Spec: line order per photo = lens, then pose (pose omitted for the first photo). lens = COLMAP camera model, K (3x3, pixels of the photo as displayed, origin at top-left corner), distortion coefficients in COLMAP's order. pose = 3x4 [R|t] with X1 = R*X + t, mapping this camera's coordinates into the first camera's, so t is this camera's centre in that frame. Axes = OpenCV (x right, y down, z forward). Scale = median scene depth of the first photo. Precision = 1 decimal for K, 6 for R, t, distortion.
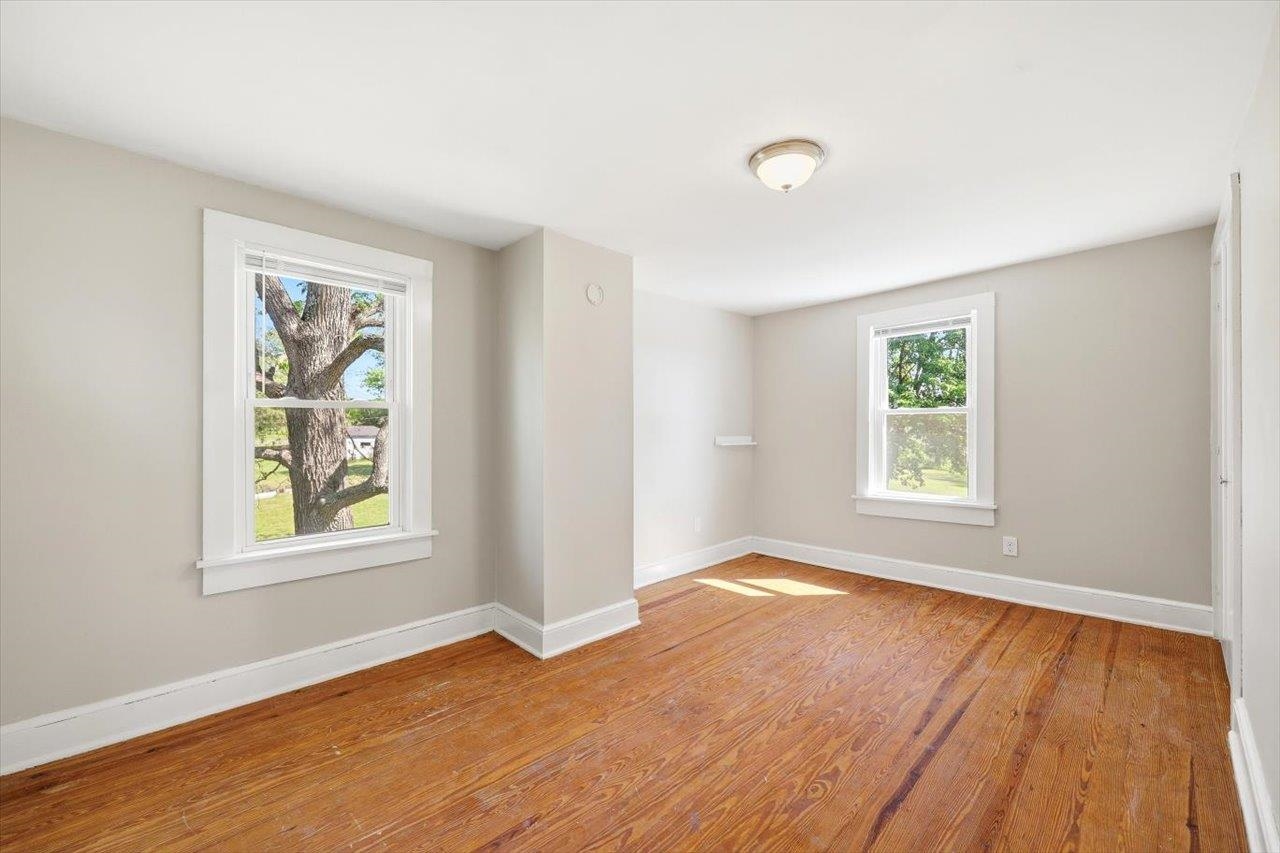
lens RADIAL K [[525.7, 0, 646.9], [0, 525.7, 421.9], [0, 0, 1]] dist [-0.000191, -0.000020]
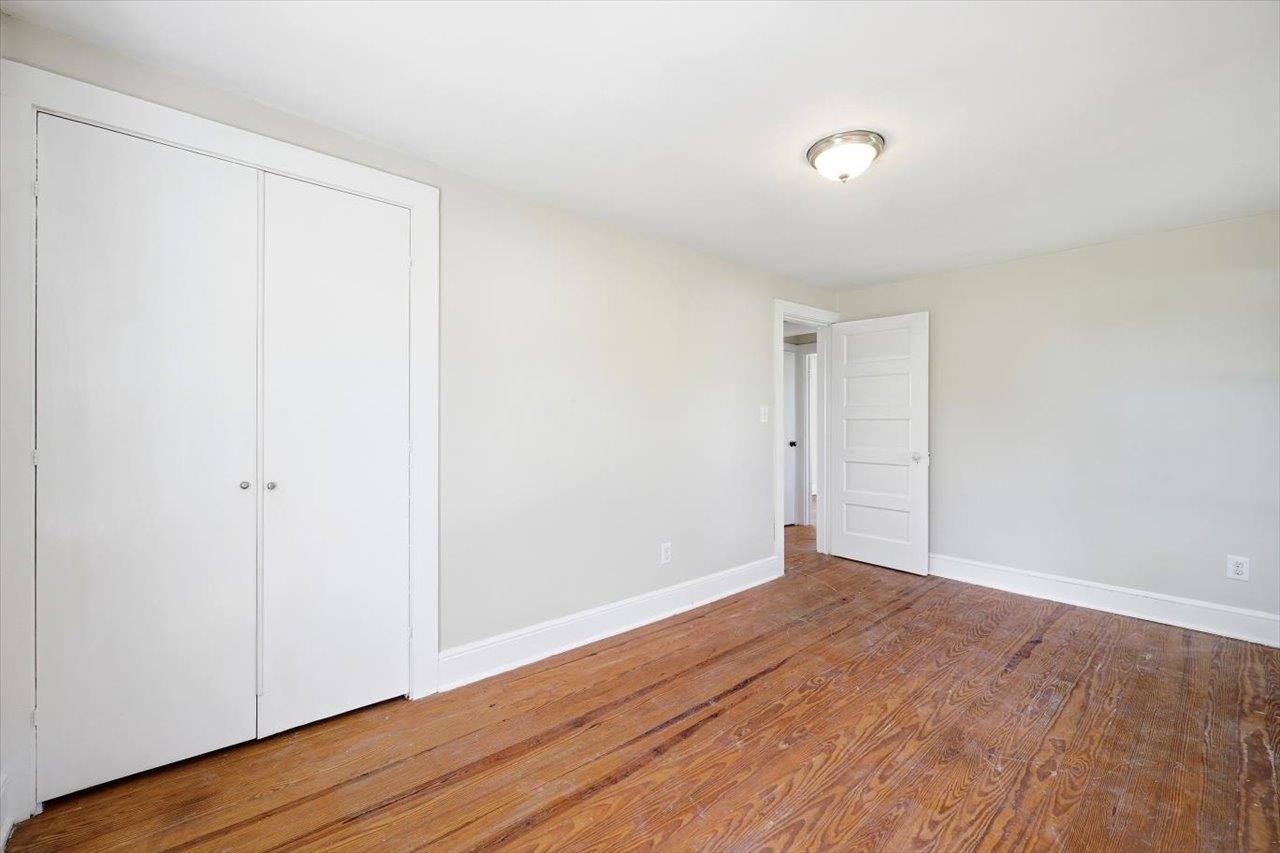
lens RADIAL K [[525.7, 0, 646.9], [0, 525.7, 421.9], [0, 0, 1]] dist [-0.000191, -0.000020]
pose [[-0.998475, 0.002240, 0.055164, 0.575021], [0.001958, 0.999985, -0.005164, 0.025674], [-0.055175, -0.005048, -0.998464, 1.989396]]
